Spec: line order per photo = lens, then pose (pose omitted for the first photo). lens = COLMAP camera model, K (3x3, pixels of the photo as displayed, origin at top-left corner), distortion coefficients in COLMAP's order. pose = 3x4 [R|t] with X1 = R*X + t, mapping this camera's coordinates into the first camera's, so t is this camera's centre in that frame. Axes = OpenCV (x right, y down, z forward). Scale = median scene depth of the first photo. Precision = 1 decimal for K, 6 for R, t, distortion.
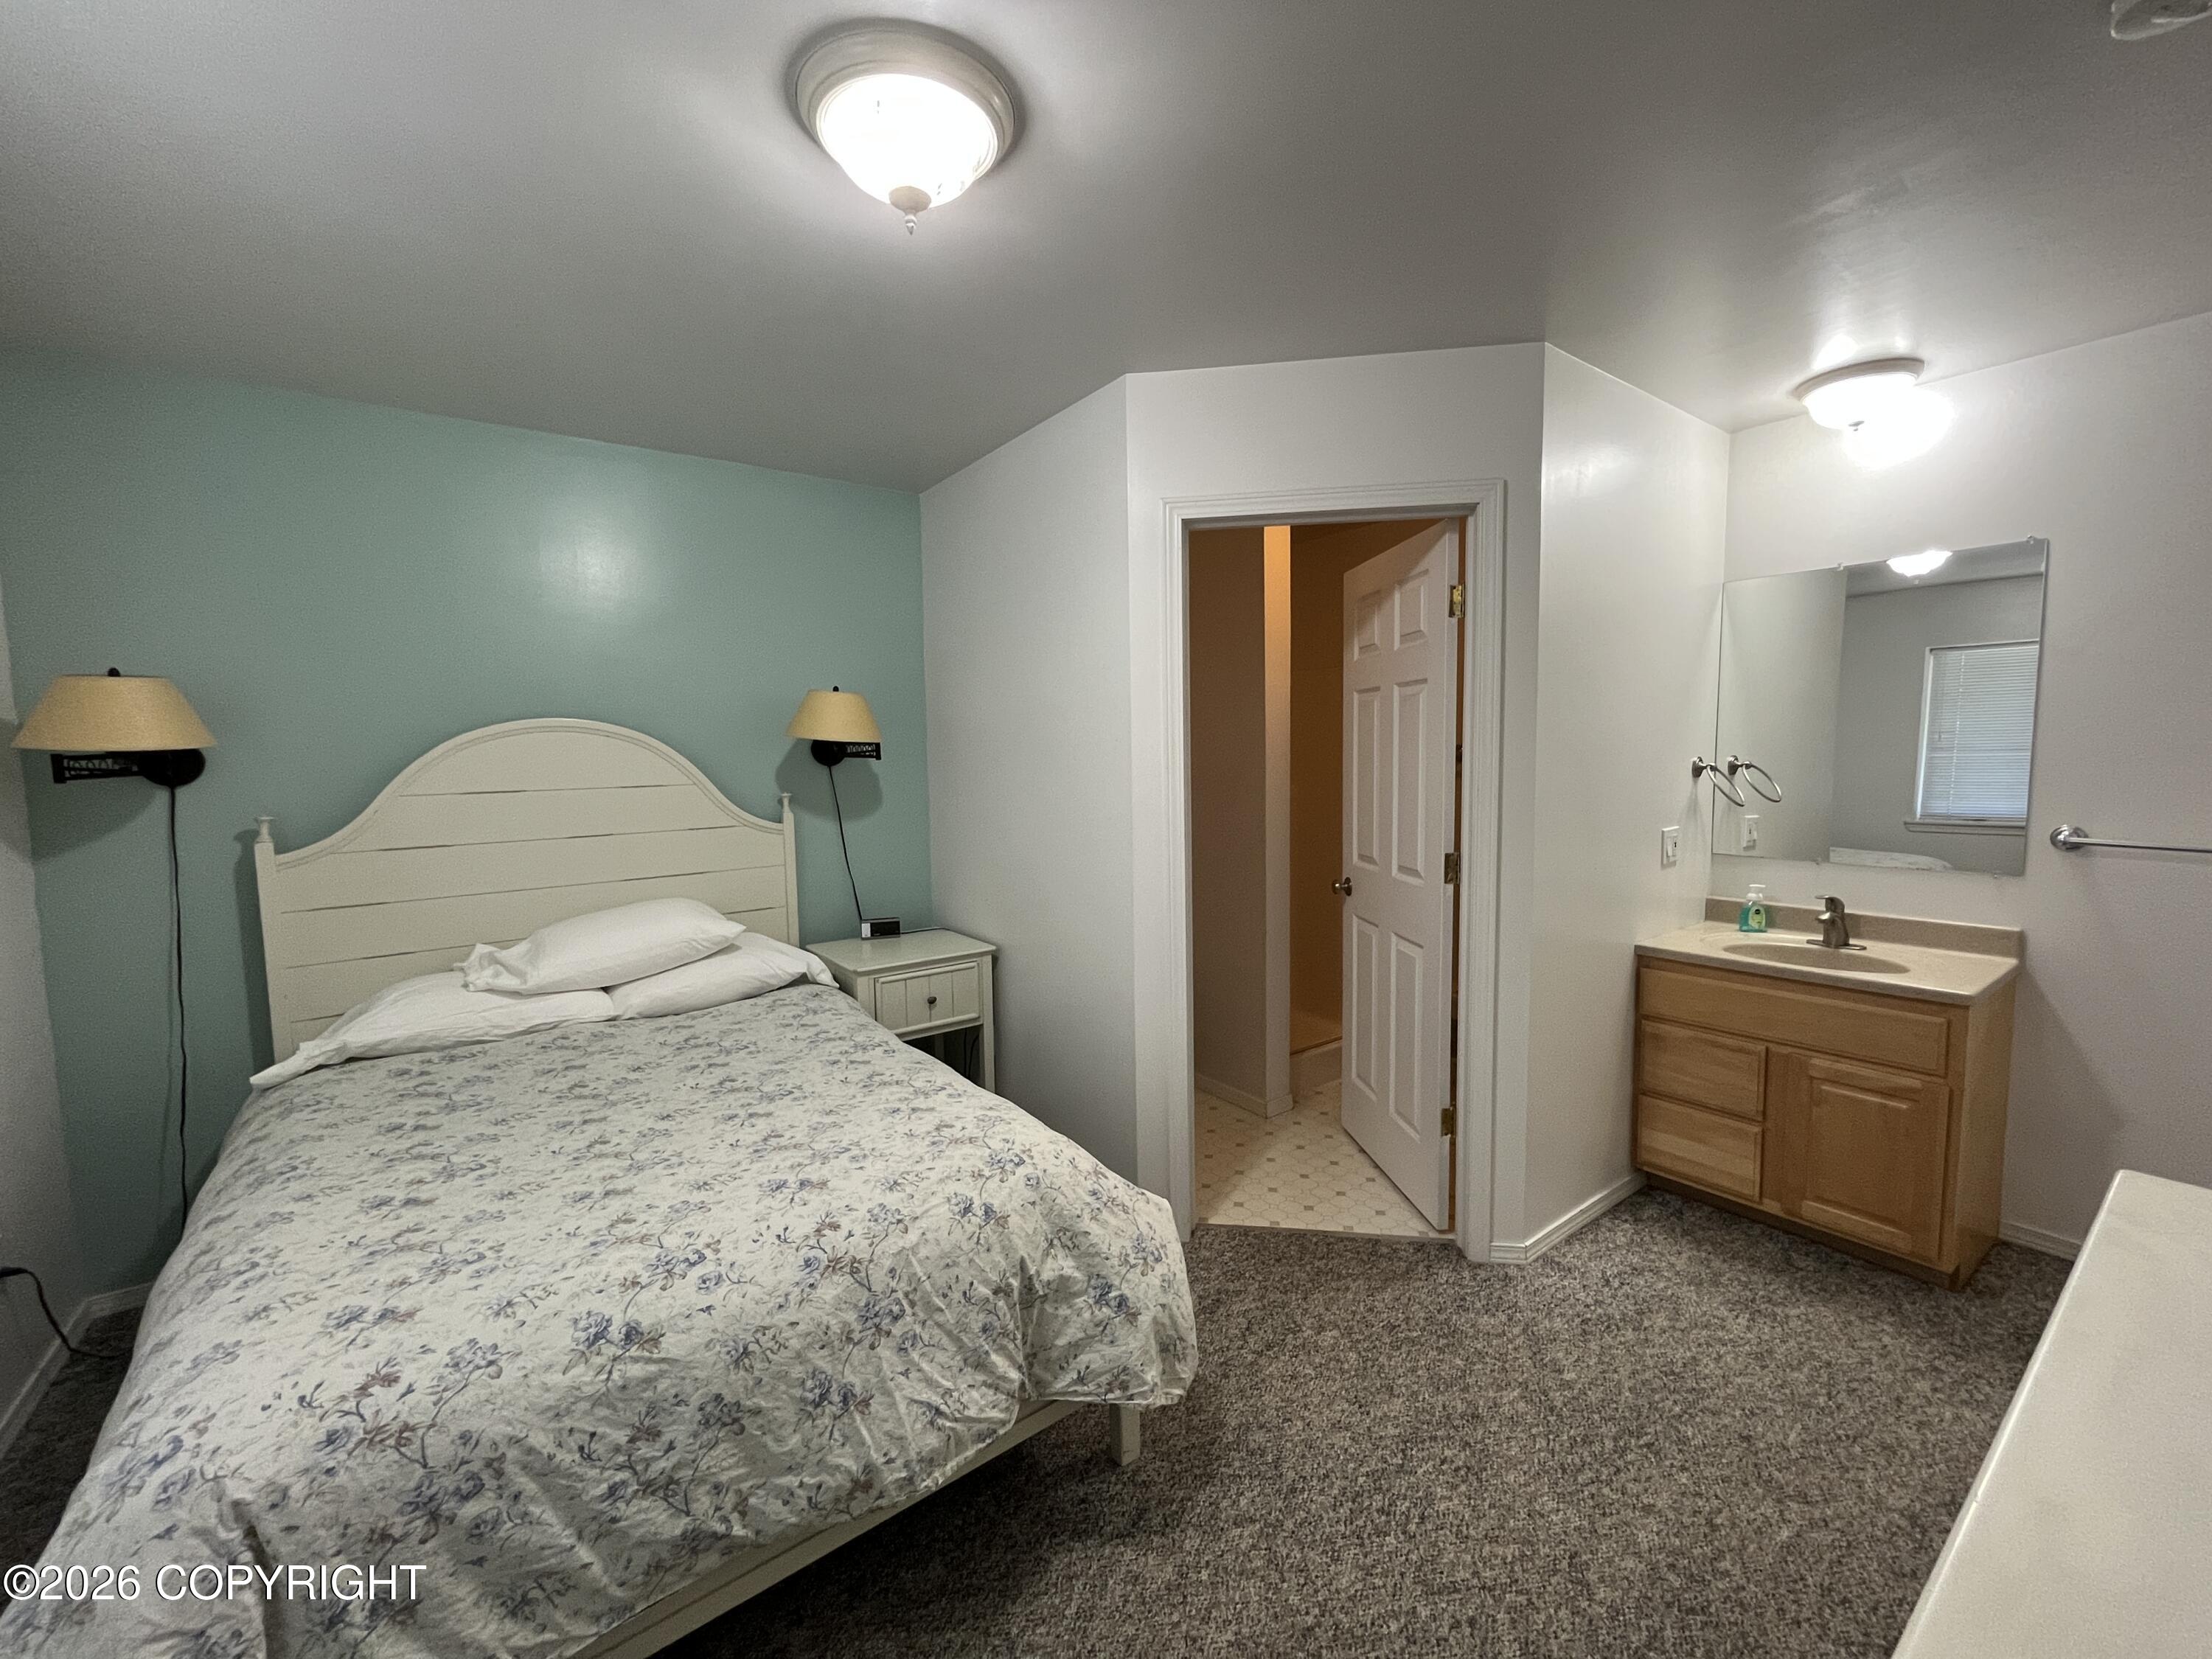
lens RADIAL K [[899.0, 0, 1112.4], [0, 899.0, 830.2], [0, 0, 1]] dist [-0.000656, -0.000188]
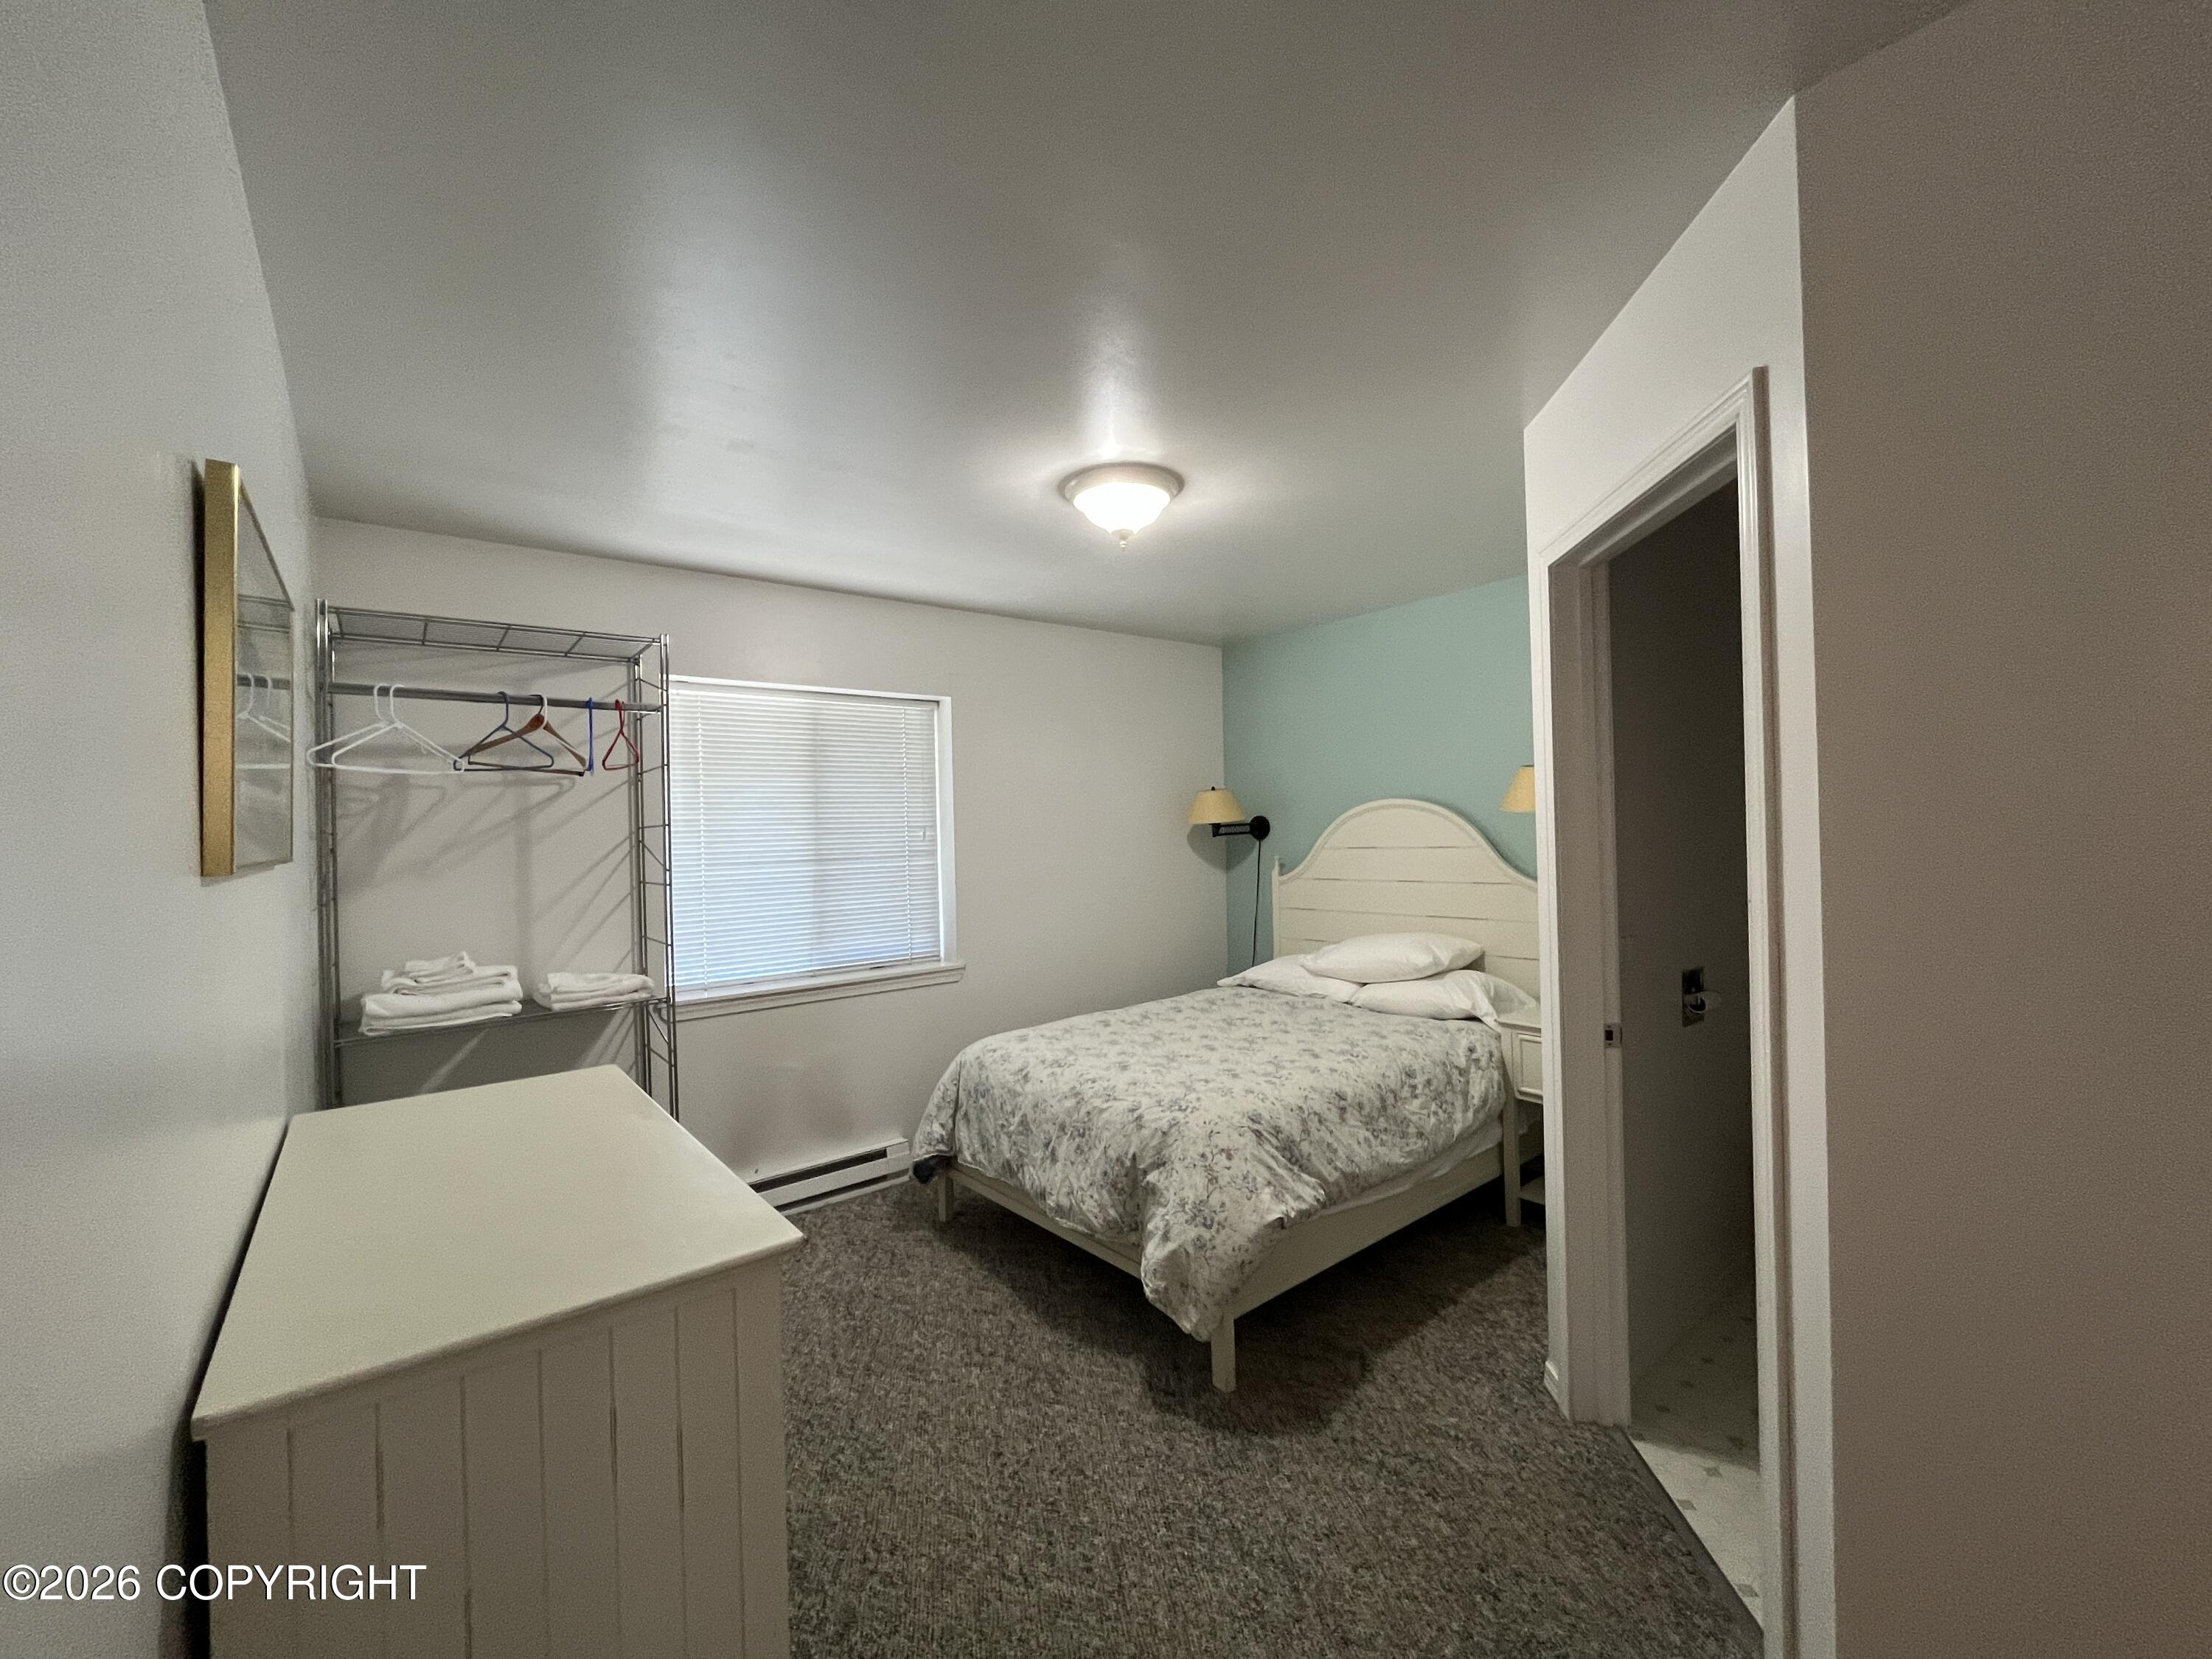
lens RADIAL K [[899.0, 0, 1112.1], [0, 899.0, 821.7], [0, 0, 1]] dist [-0.000656, -0.000188]
pose [[0.053111, 0.009211, -0.998546, 1.591345], [-0.069622, 0.997558, 0.005499, -0.122094], [0.996159, 0.069229, 0.053623, 0.899456]]
